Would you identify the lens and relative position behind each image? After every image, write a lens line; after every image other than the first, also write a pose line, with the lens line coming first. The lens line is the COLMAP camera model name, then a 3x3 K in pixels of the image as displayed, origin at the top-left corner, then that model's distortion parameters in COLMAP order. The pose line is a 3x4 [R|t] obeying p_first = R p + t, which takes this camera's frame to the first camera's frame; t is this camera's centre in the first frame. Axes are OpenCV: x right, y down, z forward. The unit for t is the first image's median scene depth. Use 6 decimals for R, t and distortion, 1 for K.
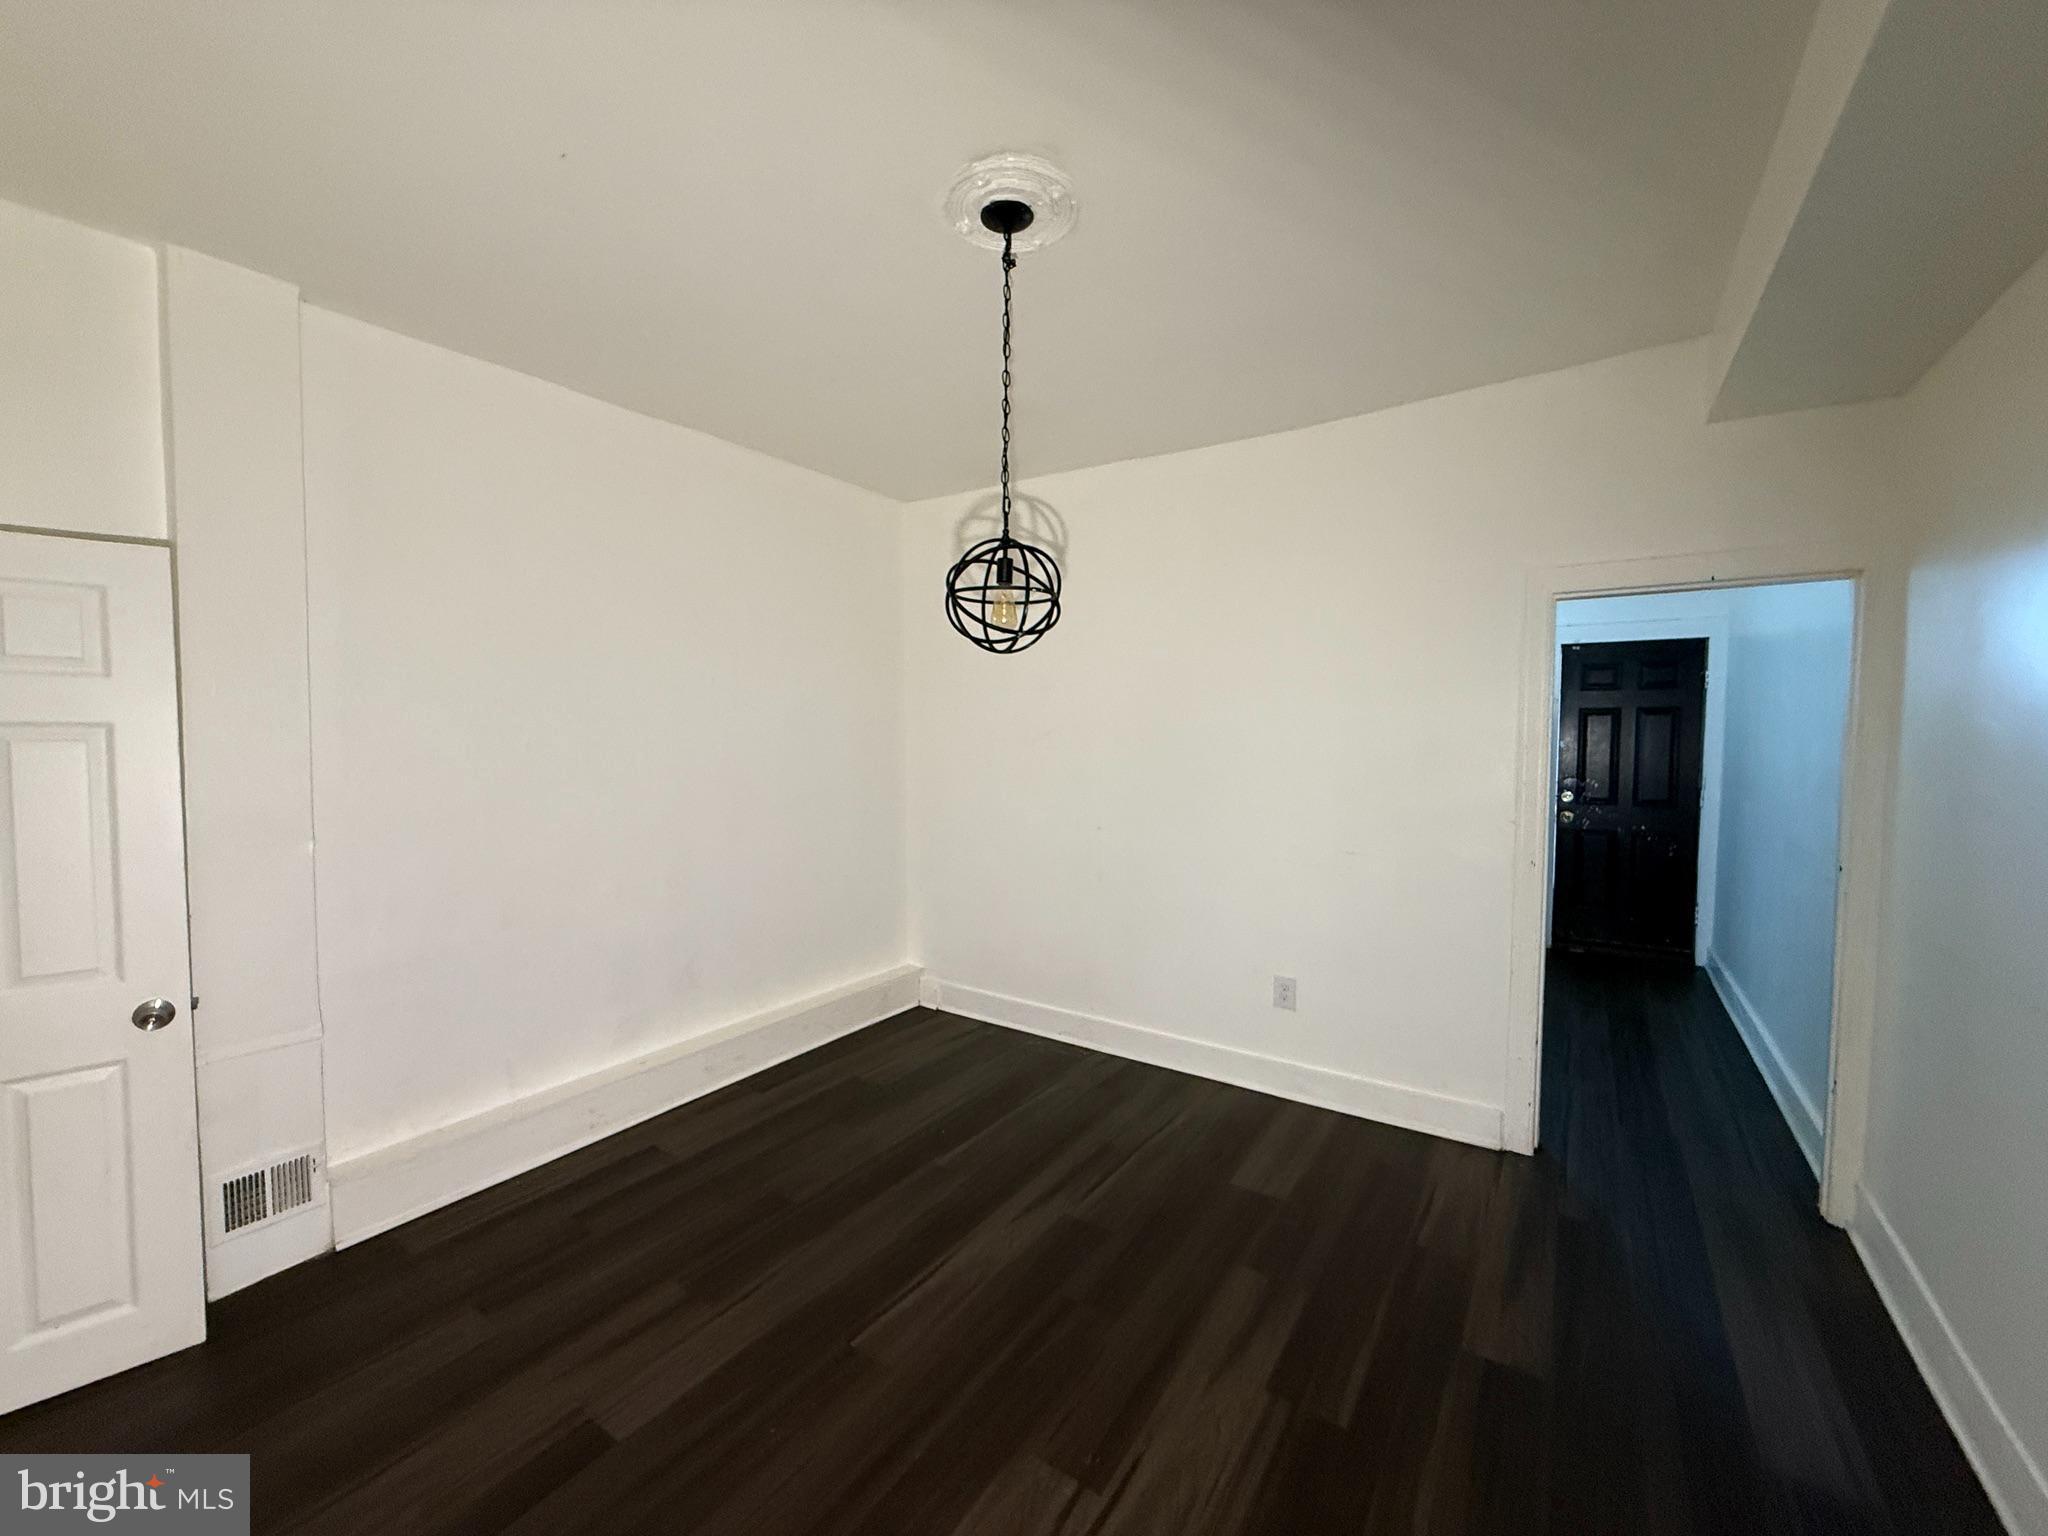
lens RADIAL K [[822.2, 0, 1019.9], [0, 822.2, 761.0], [0, 0, 1]] dist [-0.000870, 0.000707]
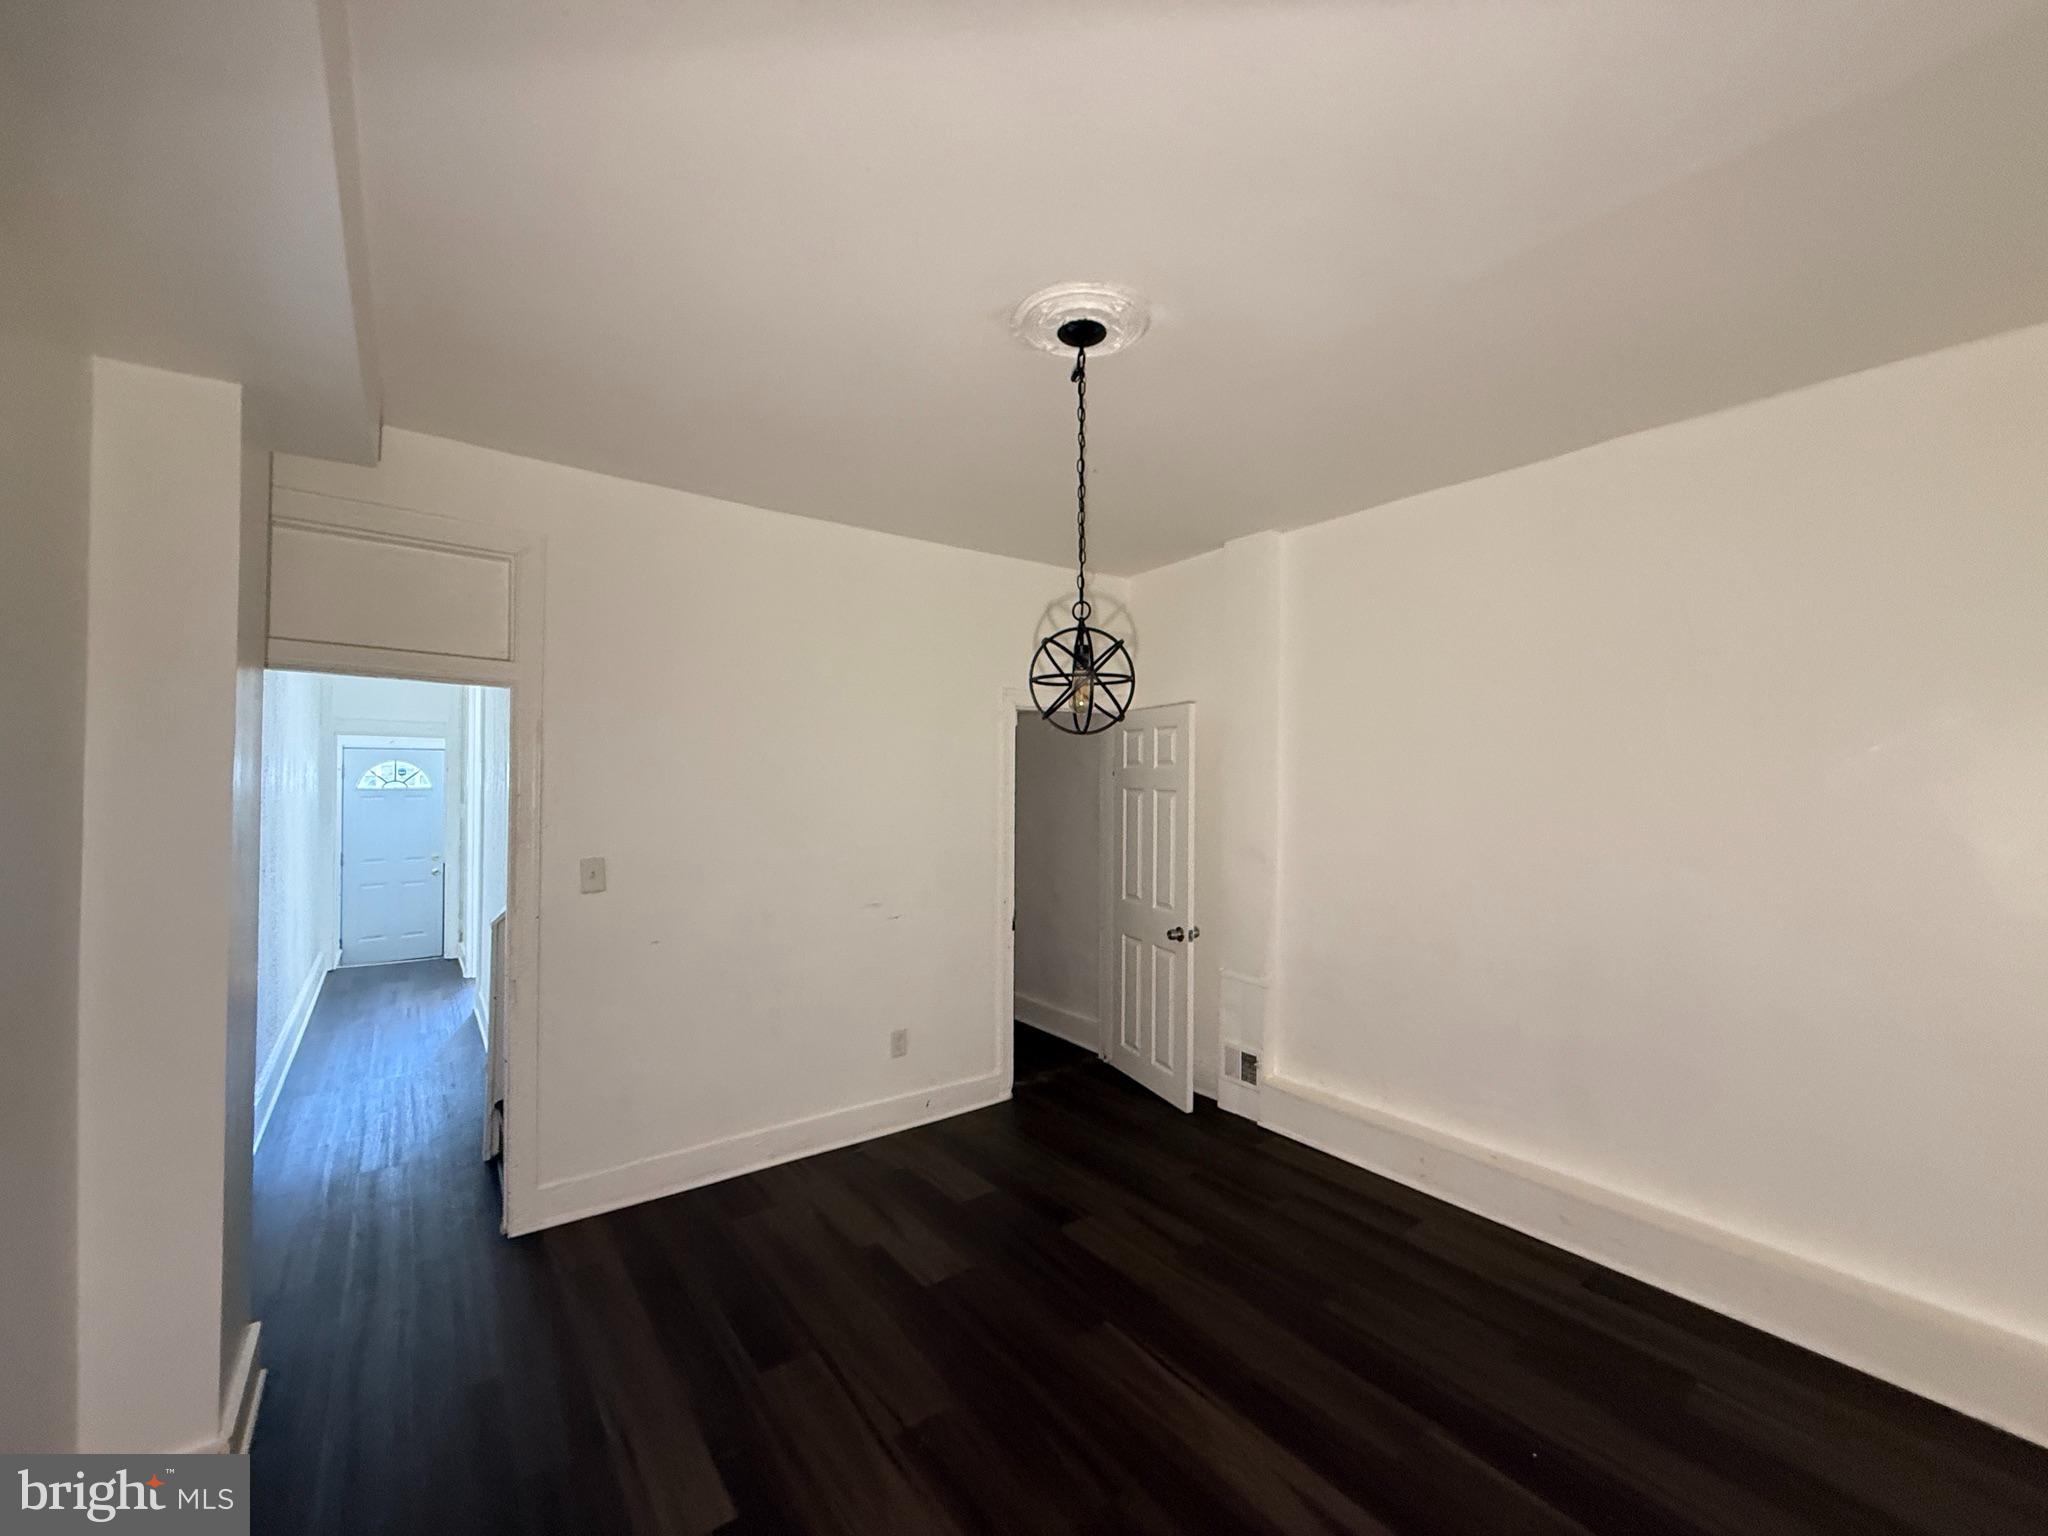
lens RADIAL K [[822.2, 0, 1025.4], [0, 822.2, 772.3], [0, 0, 1]] dist [-0.000870, 0.000707]
pose [[-0.327059, -0.008671, -0.944964, 0.758299], [-0.045394, 0.998948, 0.006545, -0.067299], [0.943913, 0.045037, -0.327109, 0.979524]]
